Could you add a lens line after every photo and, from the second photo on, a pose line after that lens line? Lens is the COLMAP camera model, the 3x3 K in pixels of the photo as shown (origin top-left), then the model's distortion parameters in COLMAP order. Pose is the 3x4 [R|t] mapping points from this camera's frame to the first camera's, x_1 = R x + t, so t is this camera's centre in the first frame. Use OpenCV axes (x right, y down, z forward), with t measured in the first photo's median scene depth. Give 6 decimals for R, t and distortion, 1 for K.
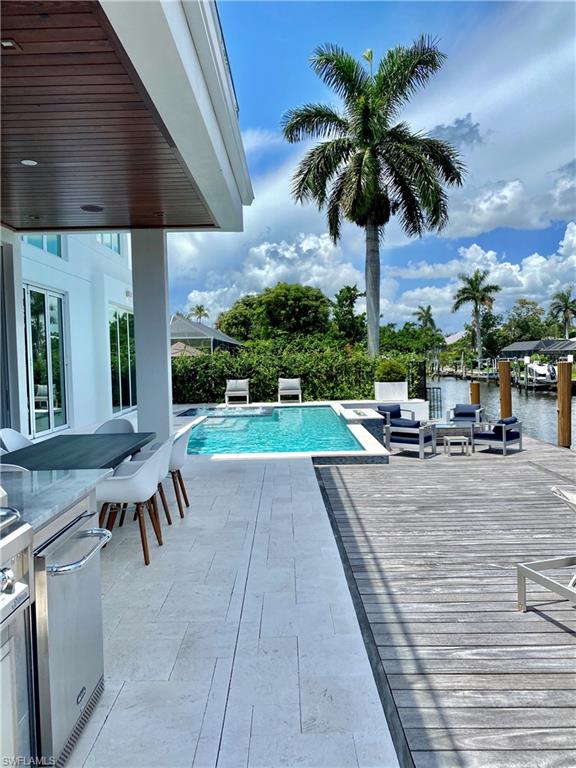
lens RADIAL K [[576.1, 0, 287.9], [0, 576.1, 386.9], [0, 0, 1]] dist [0.053521, 0.001046]
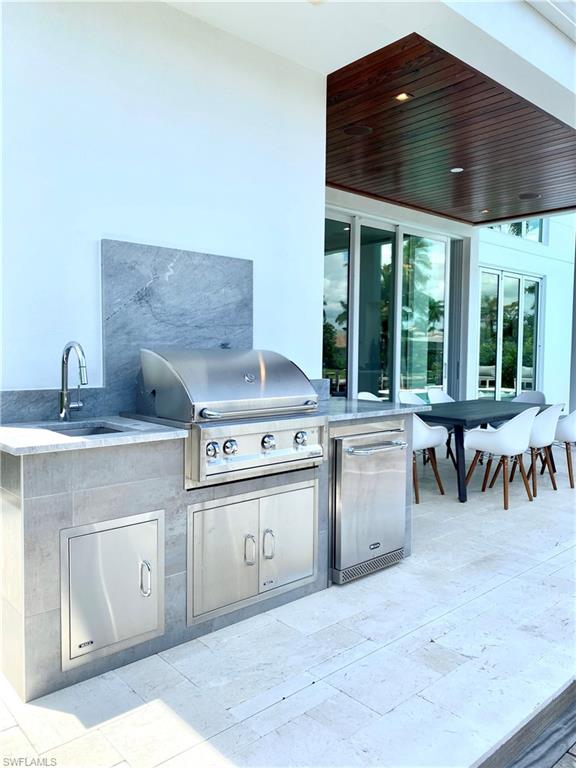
lens RADIAL K [[576.1, 0, 285.3], [0, 576.1, 382.2], [0, 0, 1]] dist [0.053521, 0.001046]
pose [[0.663168, 0.066187, -0.745538, 0.258986], [-0.054043, 0.997717, 0.040502, 0.029795], [0.746517, 0.013431, 0.665231, -0.070586]]
